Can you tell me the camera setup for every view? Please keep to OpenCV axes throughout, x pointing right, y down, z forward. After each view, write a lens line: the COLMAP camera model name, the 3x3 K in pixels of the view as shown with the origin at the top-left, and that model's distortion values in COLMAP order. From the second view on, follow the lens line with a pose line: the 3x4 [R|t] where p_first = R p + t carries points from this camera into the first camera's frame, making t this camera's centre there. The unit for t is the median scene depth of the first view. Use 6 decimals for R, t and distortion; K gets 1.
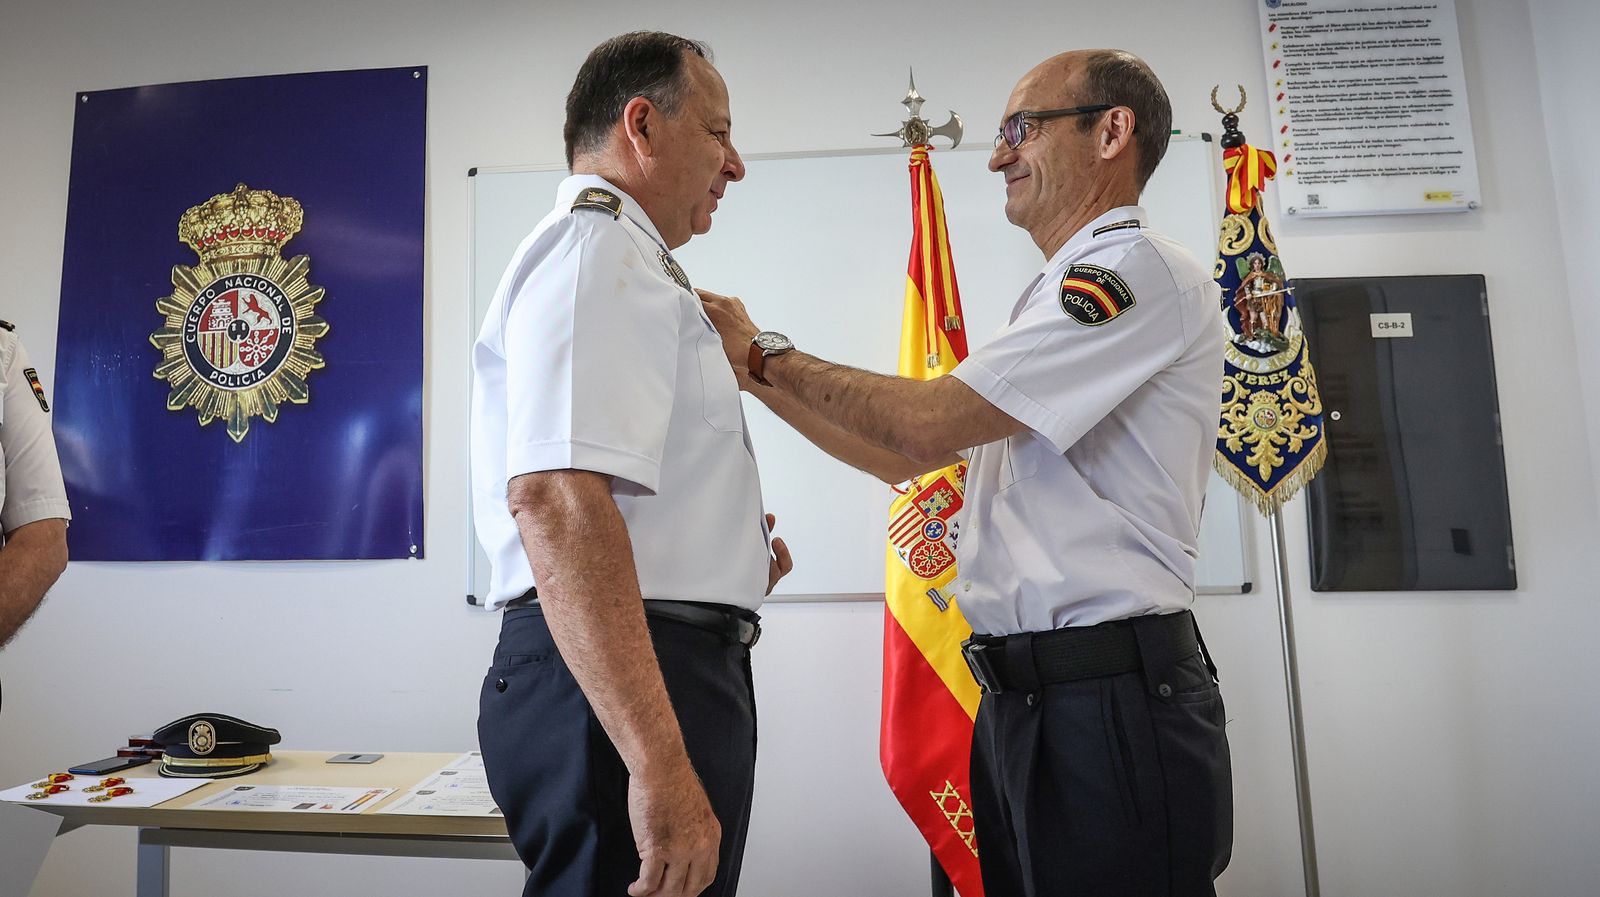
lens RADIAL K [[1245.1, 0, 599.4], [0, 1245.1, 370.9], [0, 0, 1]] dist [-0.097313, 0.052583]
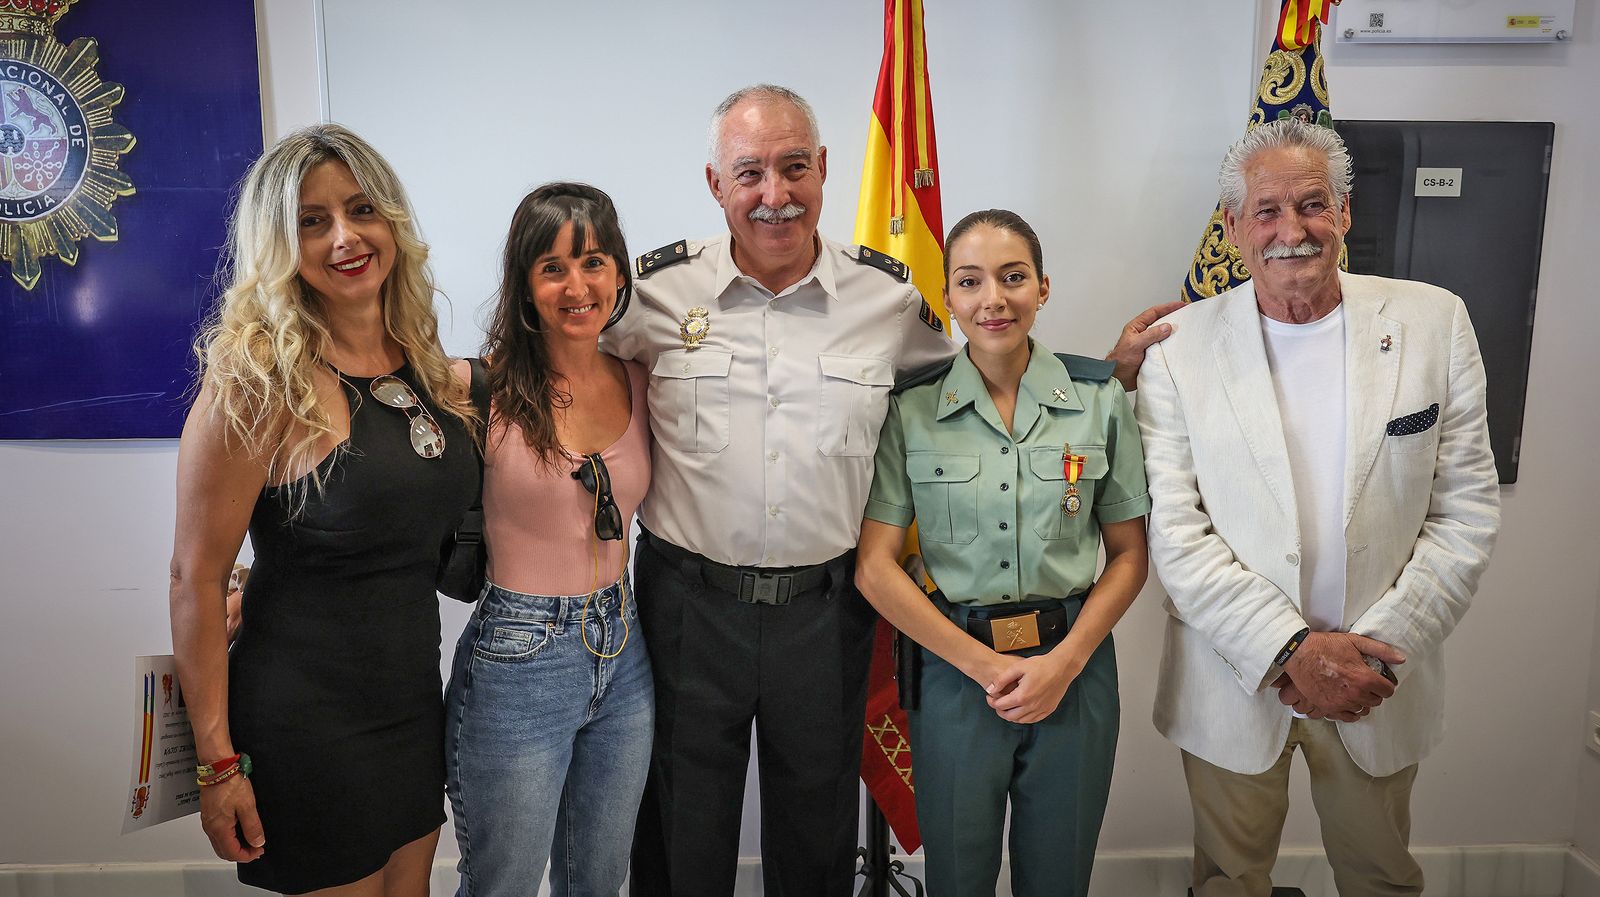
lens RADIAL K [[1148.1, 0, 806.7], [0, 1148.1, 411.4], [0, 0, 1]] dist [-0.056480, 0.061845]
pose [[0.989311, -0.014477, 0.145100, 0.086749], [-0.029989, 0.953591, 0.299609, -0.097233], [-0.142703, -0.300758, 0.942964, 0.230562]]
